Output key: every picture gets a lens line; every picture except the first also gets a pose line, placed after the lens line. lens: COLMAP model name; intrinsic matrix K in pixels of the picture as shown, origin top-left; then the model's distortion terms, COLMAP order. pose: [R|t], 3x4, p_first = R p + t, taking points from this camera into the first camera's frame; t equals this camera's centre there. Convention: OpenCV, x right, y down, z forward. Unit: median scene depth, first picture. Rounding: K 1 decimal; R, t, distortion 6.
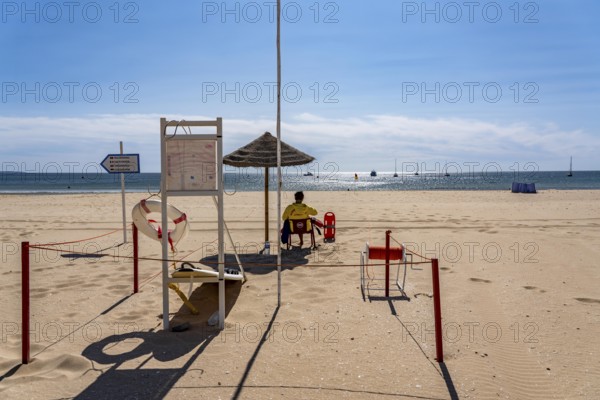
lens RADIAL K [[1894.6, 0, 300.0], [0, 1894.6, 200.0], [0, 0, 1]] dist [0.003799, -0.461503]
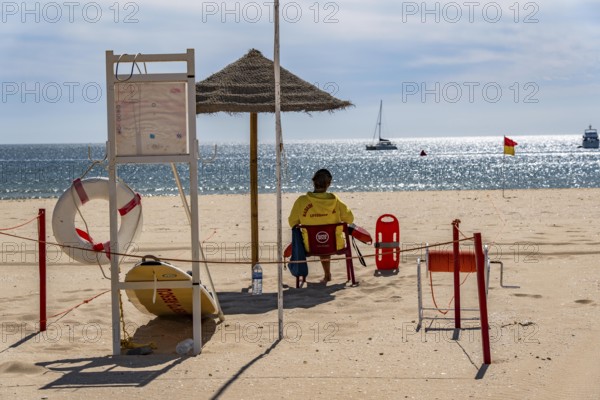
lens RADIAL K [[1894.6, 0, 300.0], [0, 1894.6, 200.0], [0, 0, 1]] dist [0.003799, -0.461503]
pose [[0.999925, -0.012198, 0.000664, -0.005760], [0.012178, 0.999604, 0.025380, -0.008539], [-0.000973, -0.025370, 0.999678, 0.479973]]
